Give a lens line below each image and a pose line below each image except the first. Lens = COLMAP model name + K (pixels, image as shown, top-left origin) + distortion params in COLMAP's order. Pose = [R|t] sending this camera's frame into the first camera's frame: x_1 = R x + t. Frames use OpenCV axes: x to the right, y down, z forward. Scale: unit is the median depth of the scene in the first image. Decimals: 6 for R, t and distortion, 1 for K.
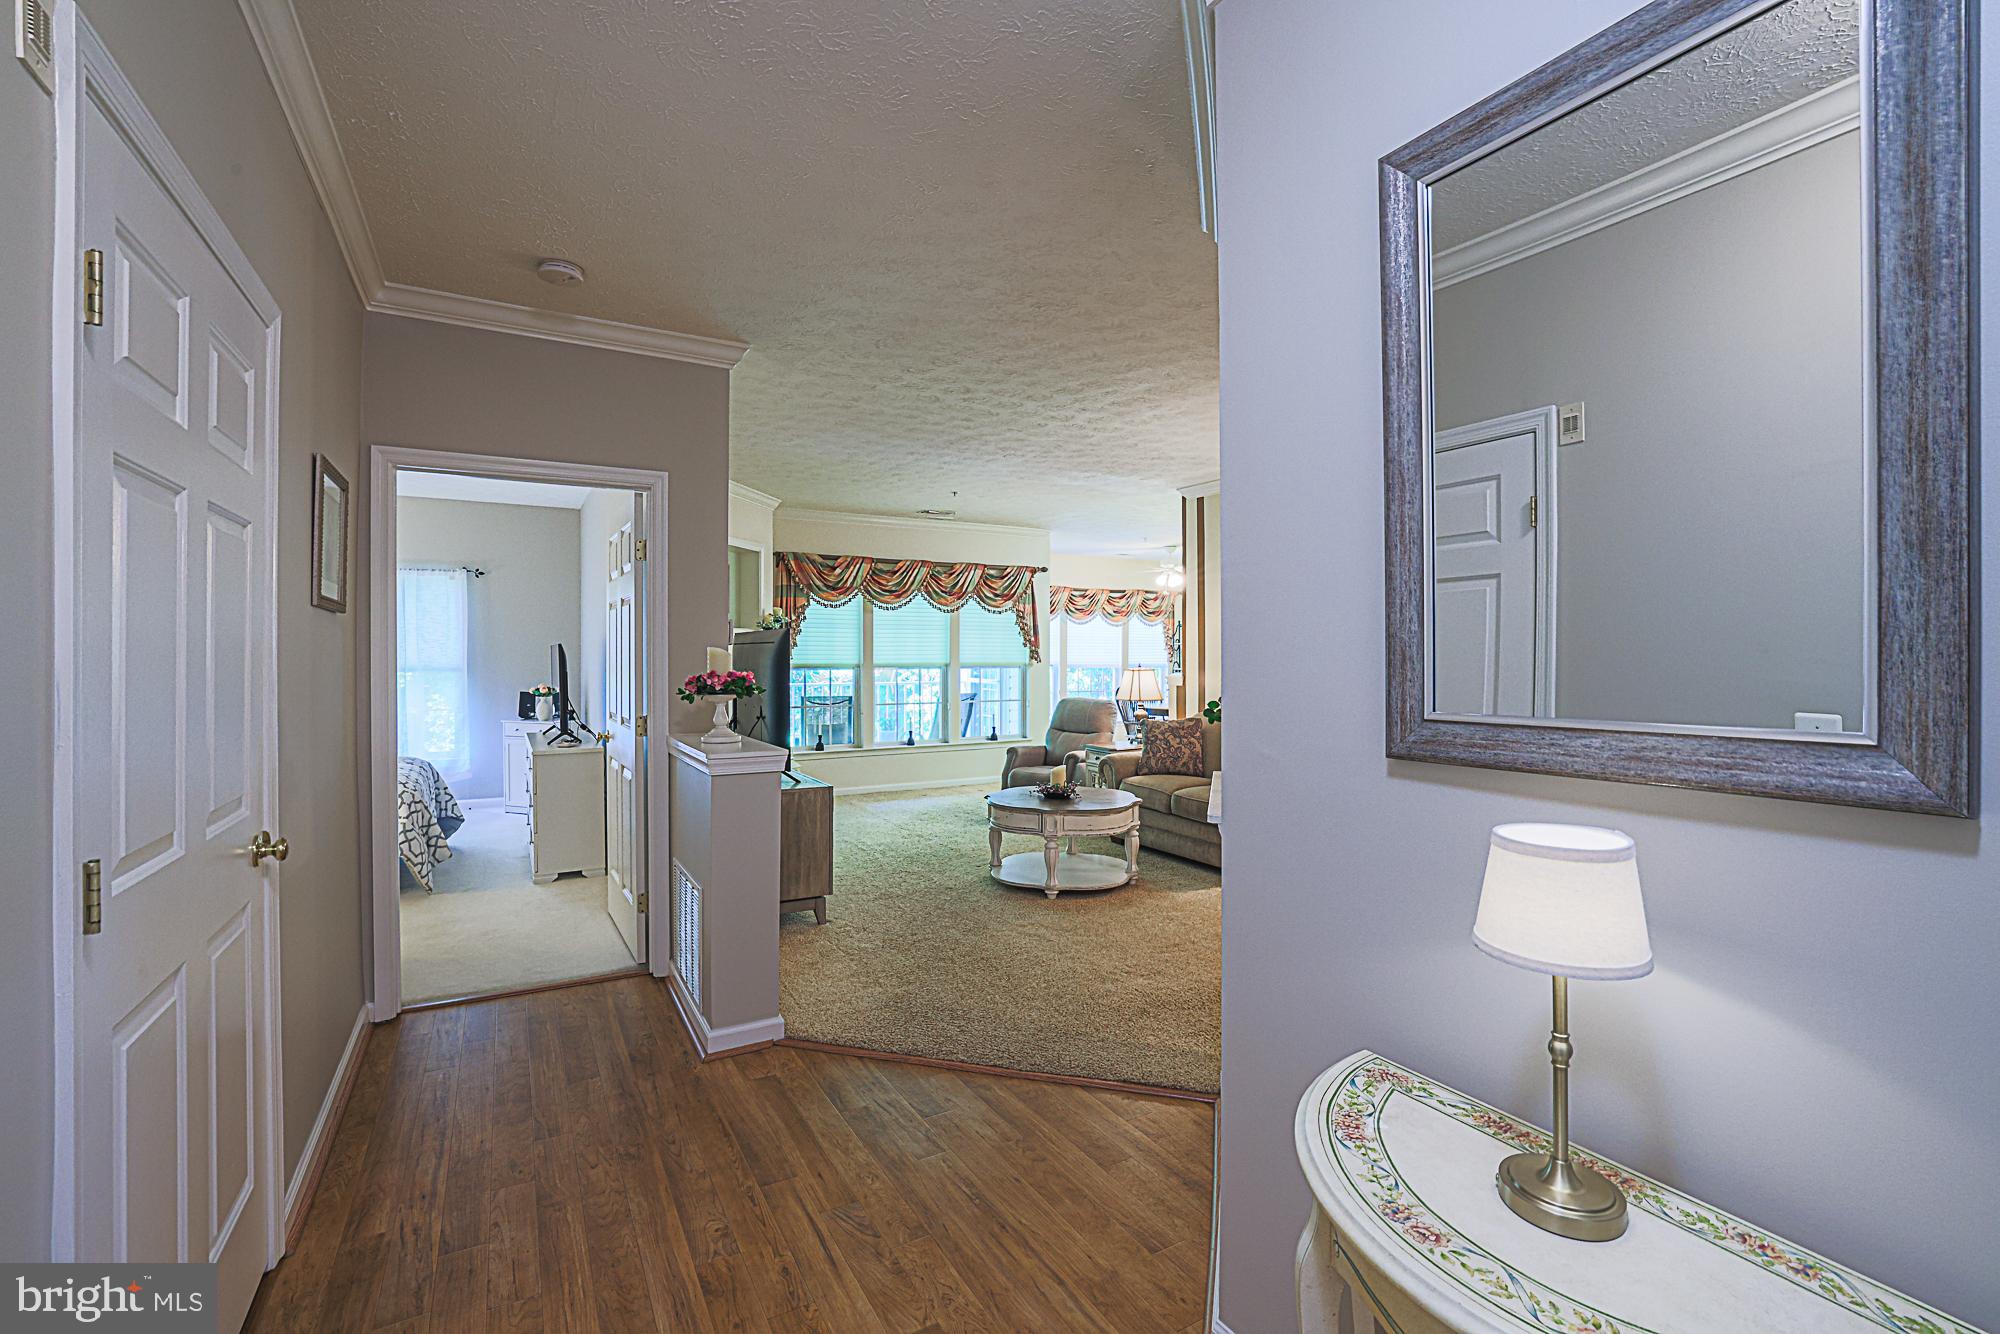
lens RADIAL K [[873.7, 0, 985.1], [0, 873.7, 659.3], [0, 0, 1]] dist [-0.041542, 0.015530]
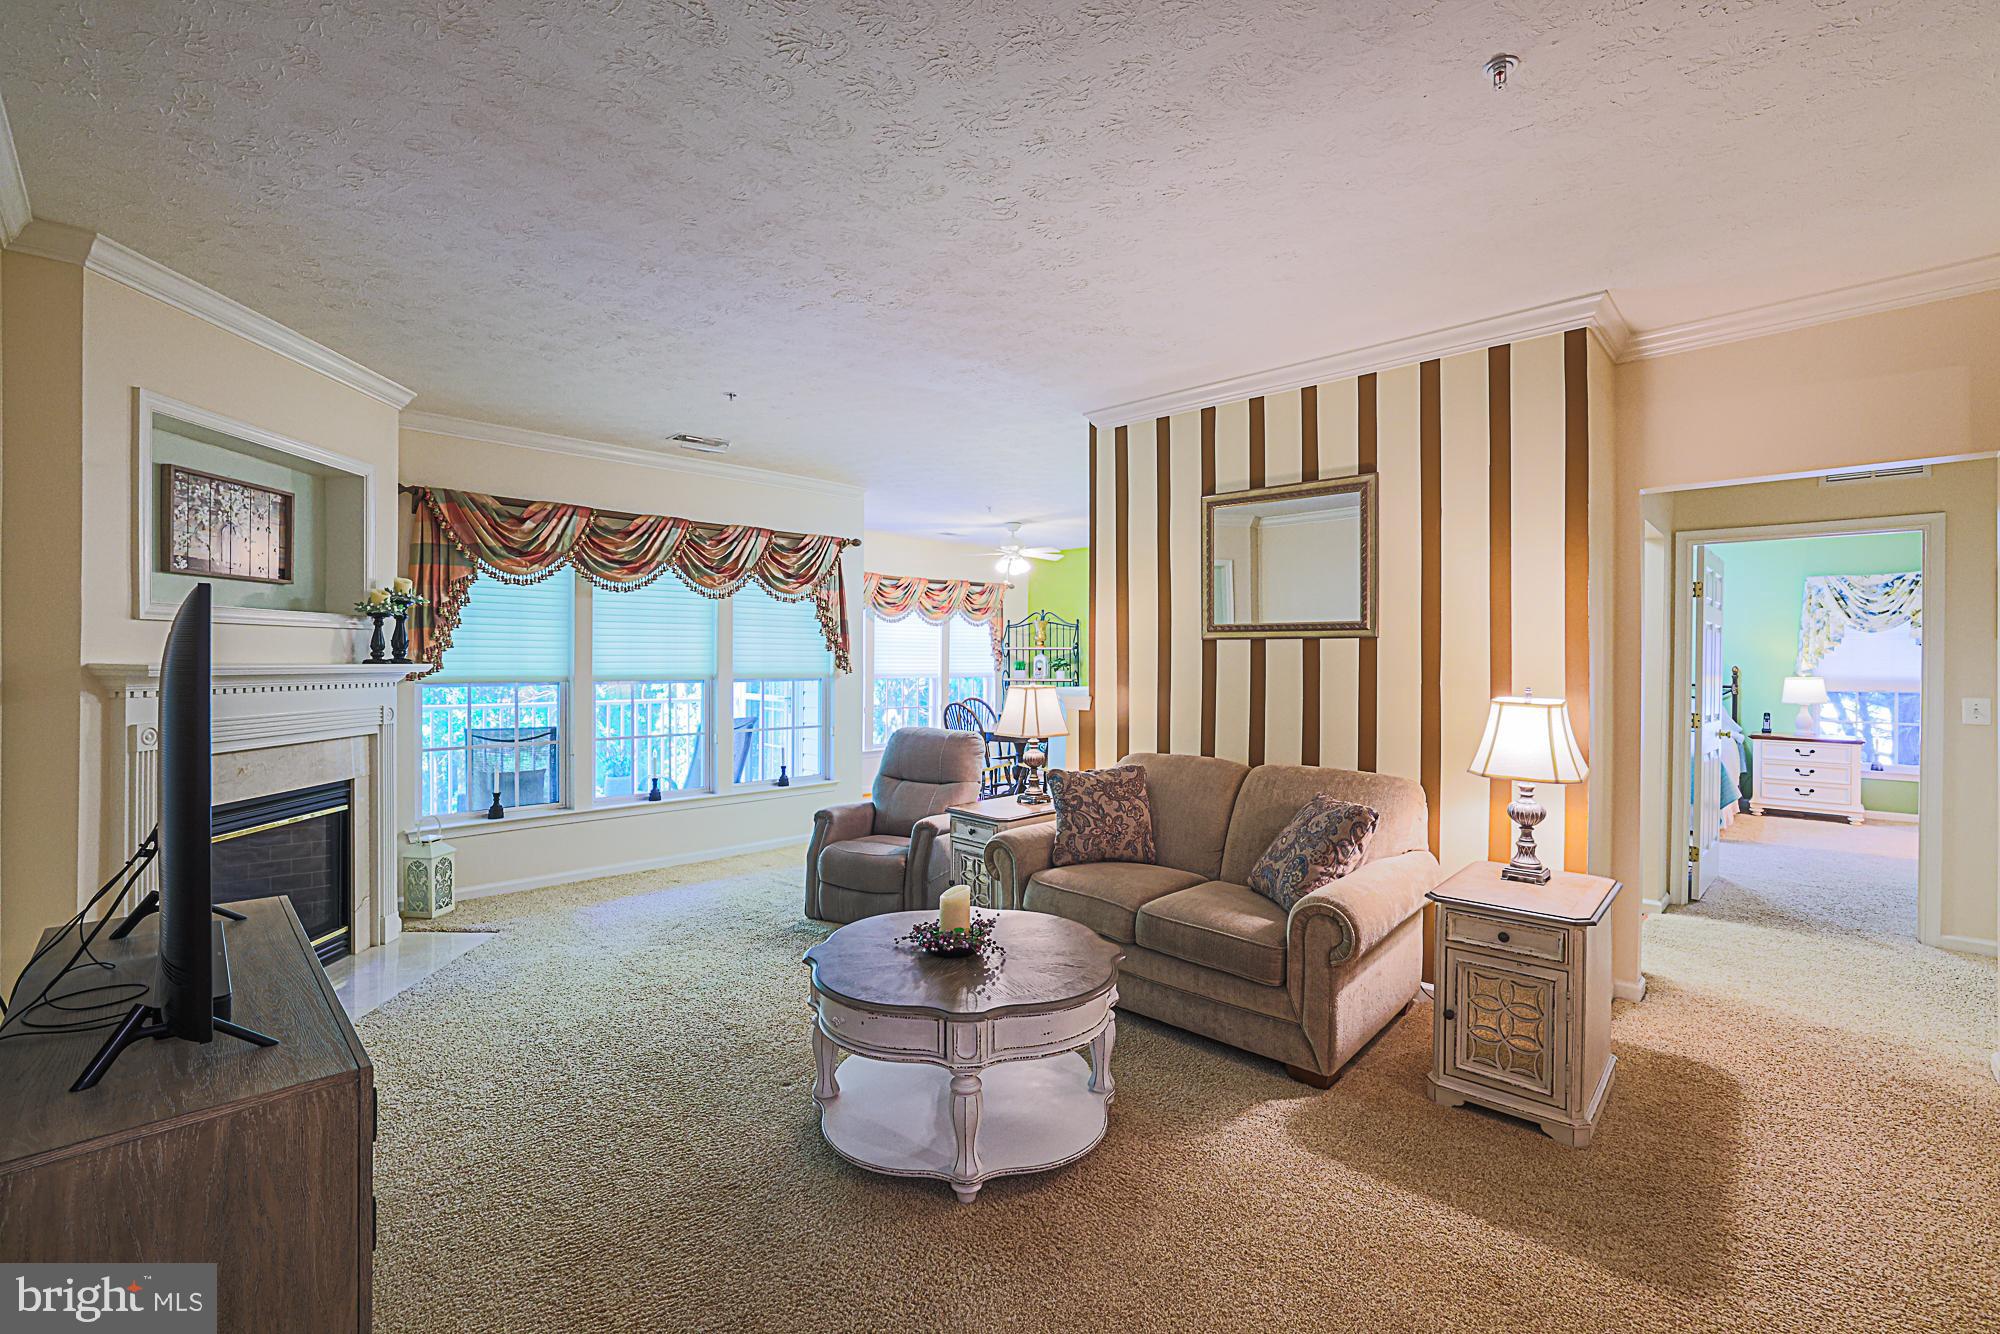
lens RADIAL K [[873.7, 0, 982.8], [0, 873.7, 658.1], [0, 0, 1]] dist [-0.041542, 0.015530]
pose [[0.965393, 0.002959, 0.260782, -0.018782], [-0.000855, 0.999966, -0.008181, -0.003249], [-0.260798, 0.007675, 0.965363, 0.315137]]
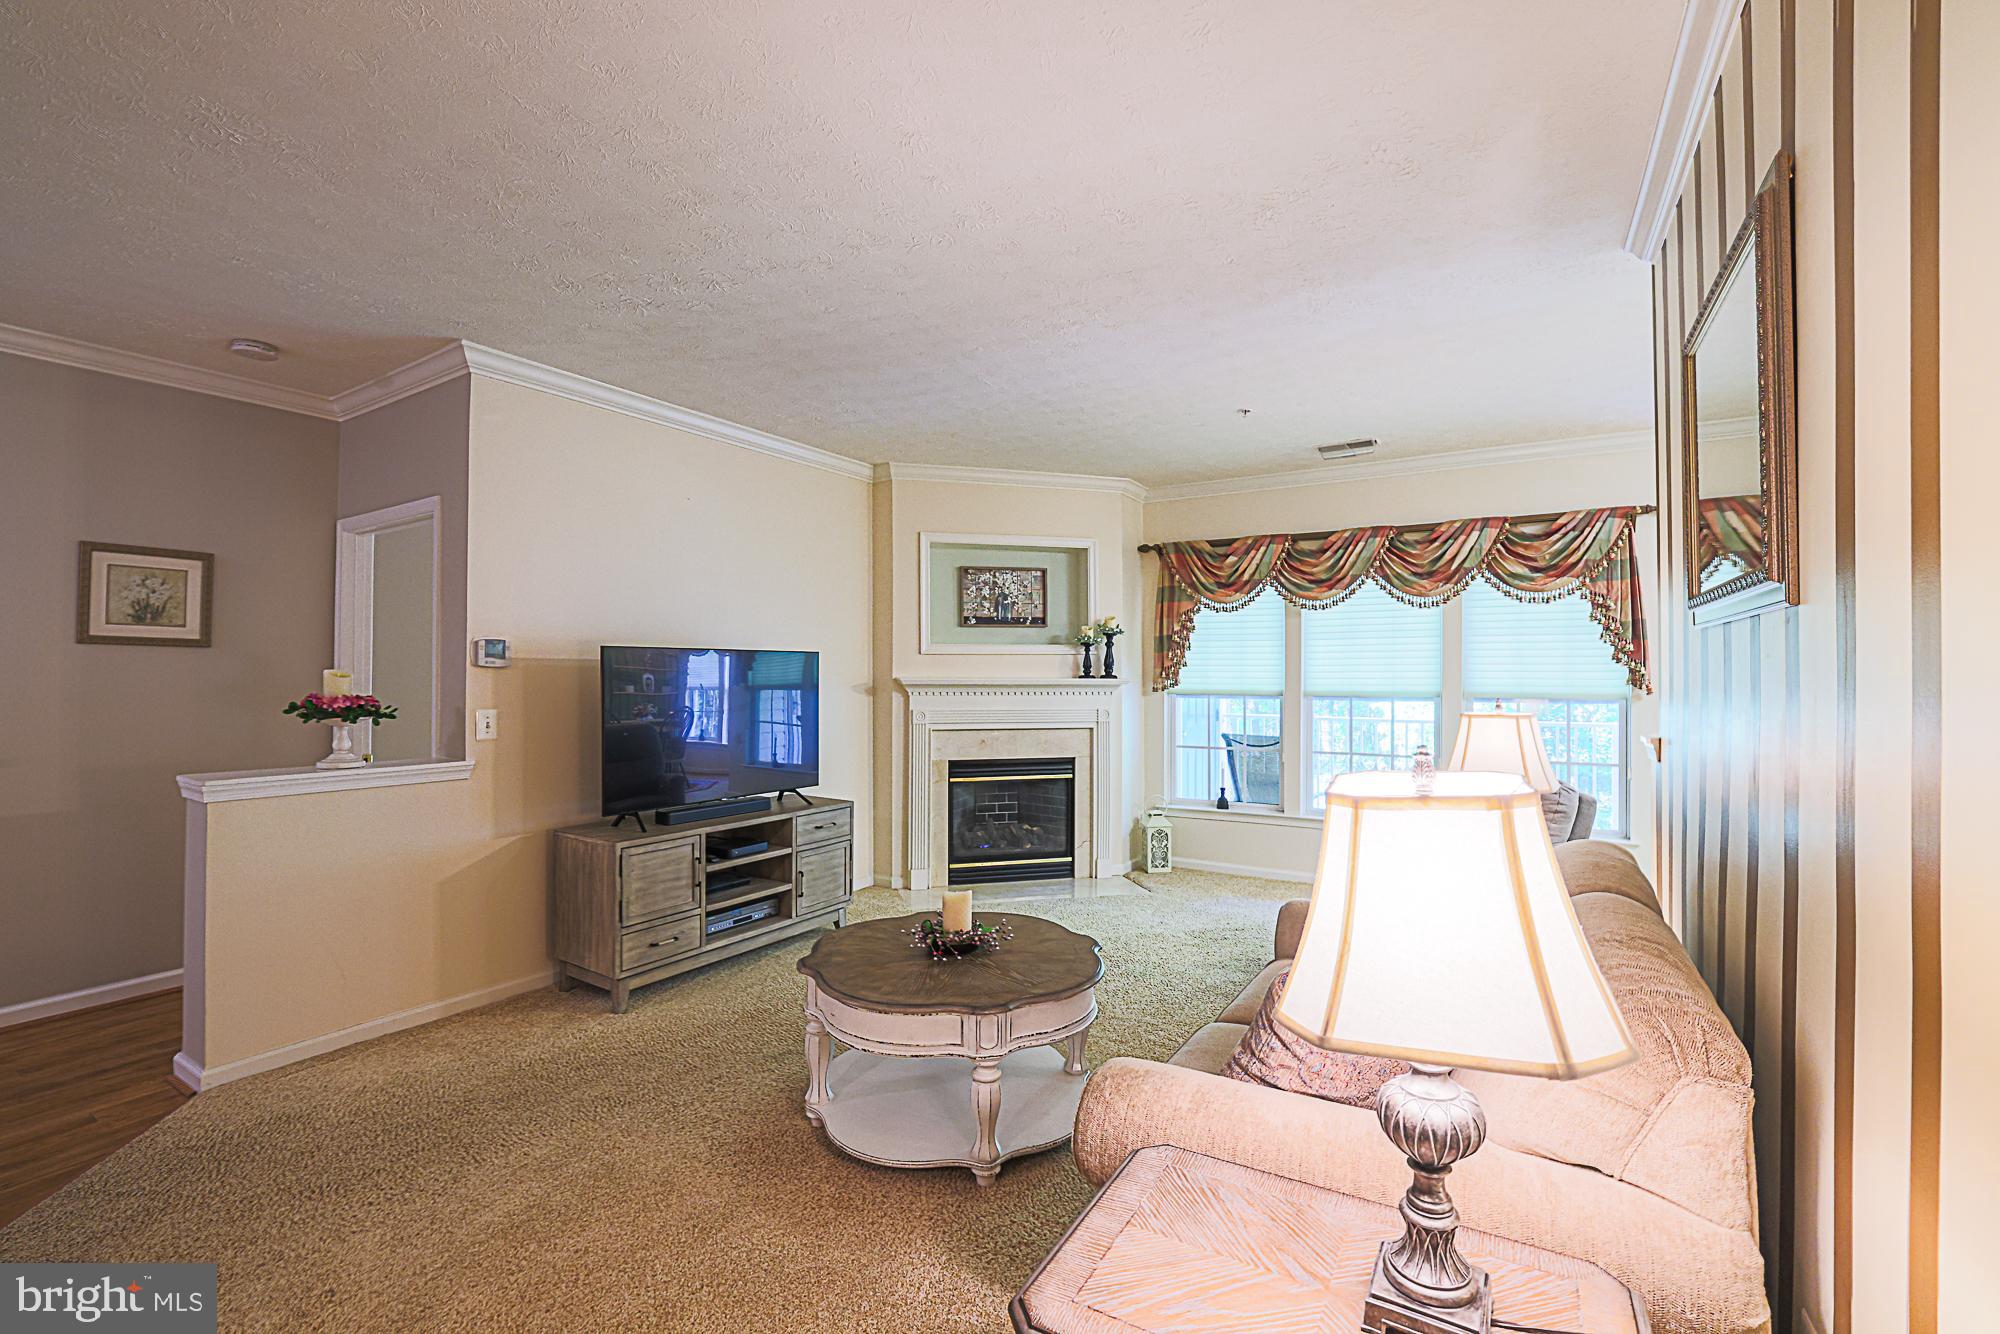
lens RADIAL K [[873.7, 0, 1014.8], [0, 873.7, 653.8], [0, 0, 1]] dist [-0.041542, 0.015530]
pose [[0.471265, -0.019935, -0.881766, 0.351066], [-0.005479, 0.999659, -0.025528, -0.005055], [0.881975, 0.016862, 0.470995, 0.481372]]
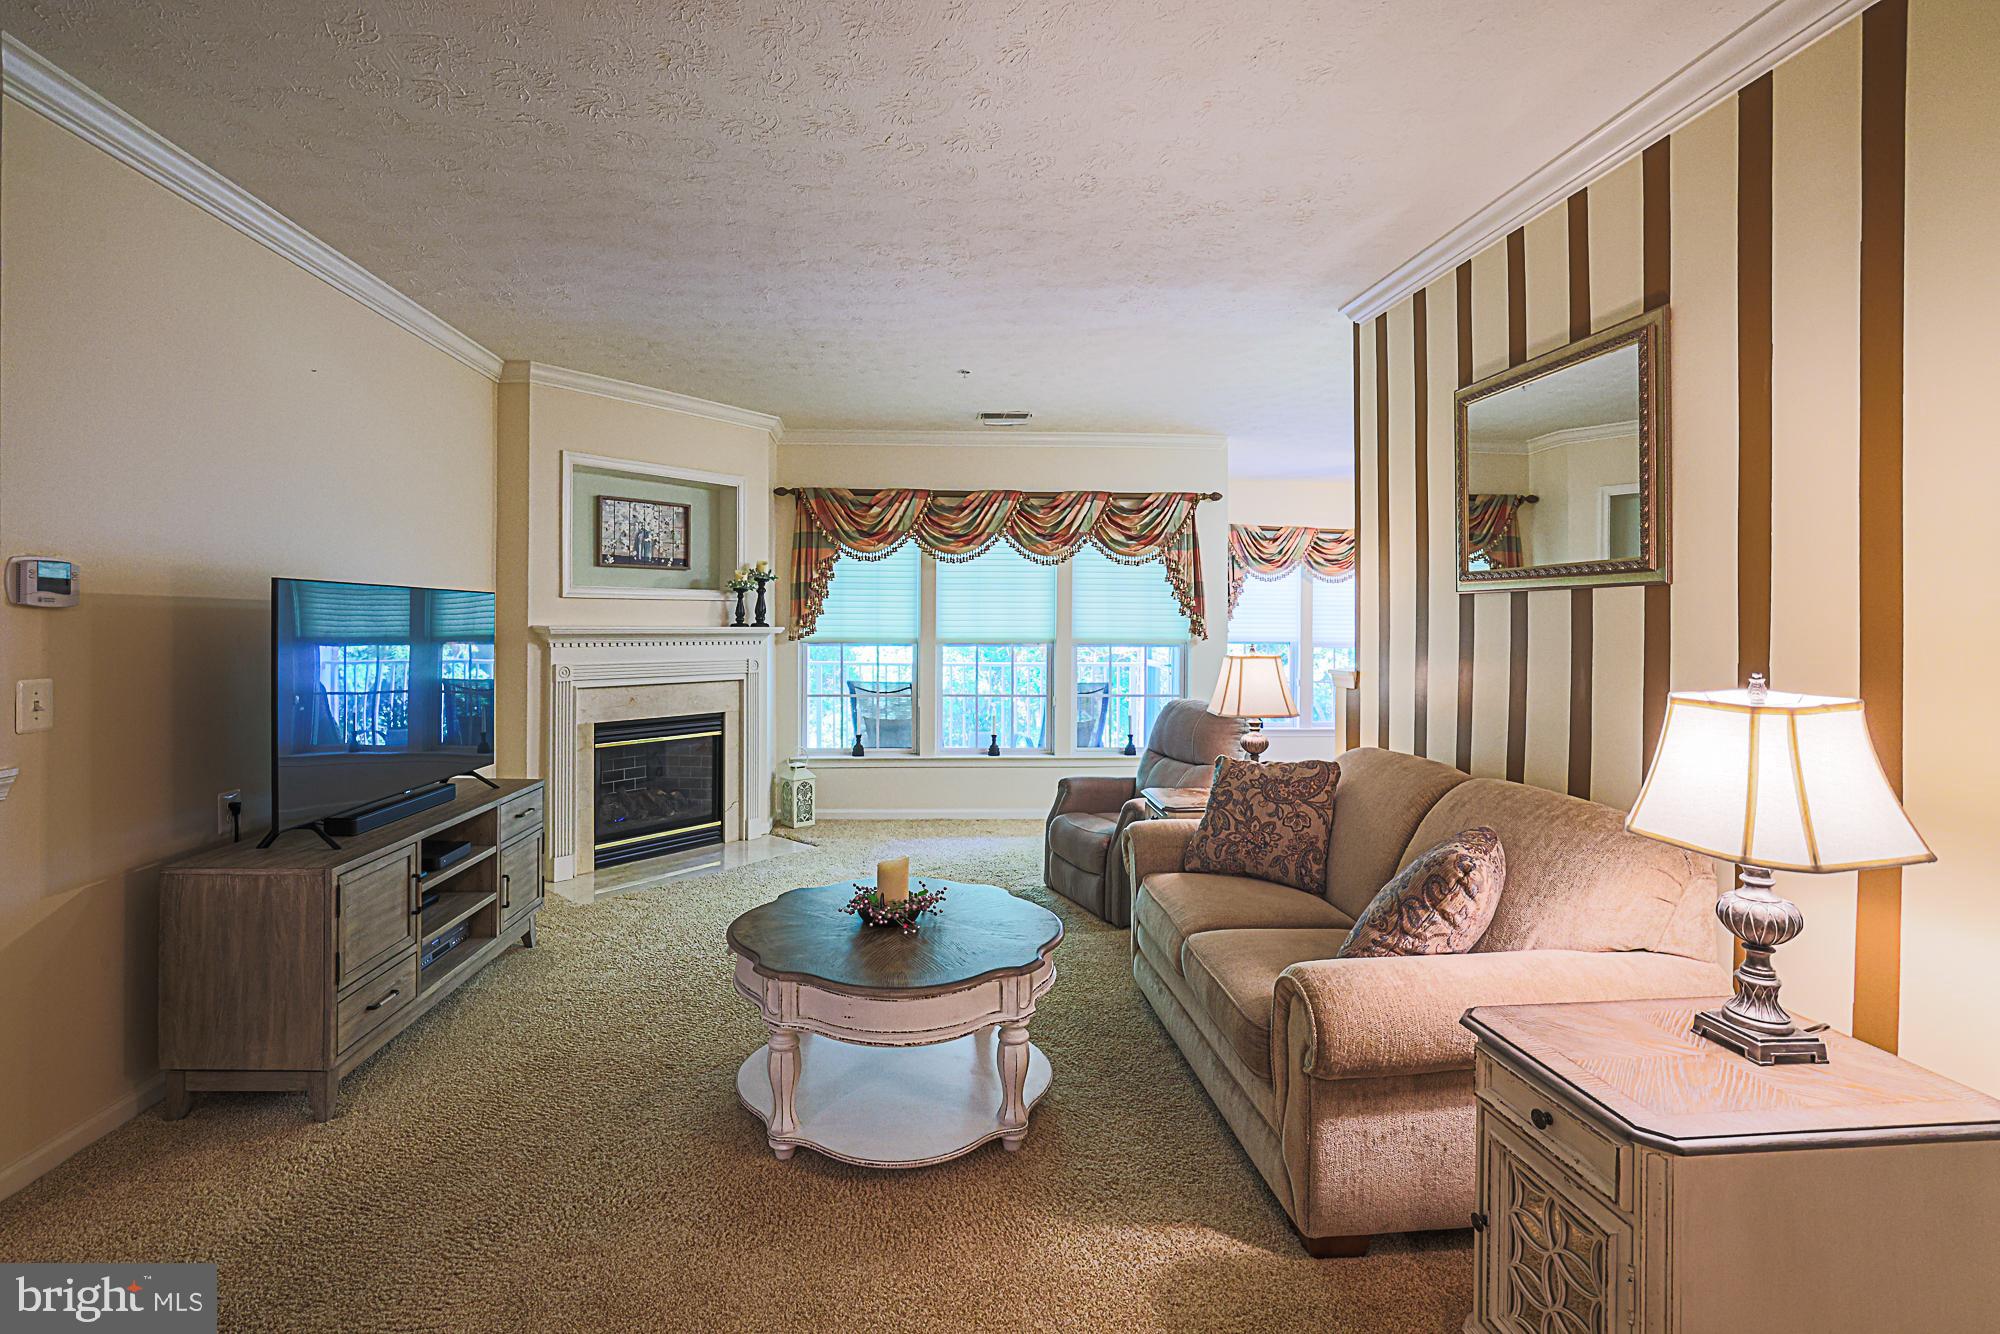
lens RADIAL K [[873.7, 0, 953.7], [0, 873.7, 615.5], [0, 0, 1]] dist [-0.041542, 0.015530]
pose [[0.890159, -0.002860, -0.455640, 0.207239], [-0.004667, 0.999871, -0.015392, -0.002693], [0.455625, 0.015828, 0.890031, 0.360314]]
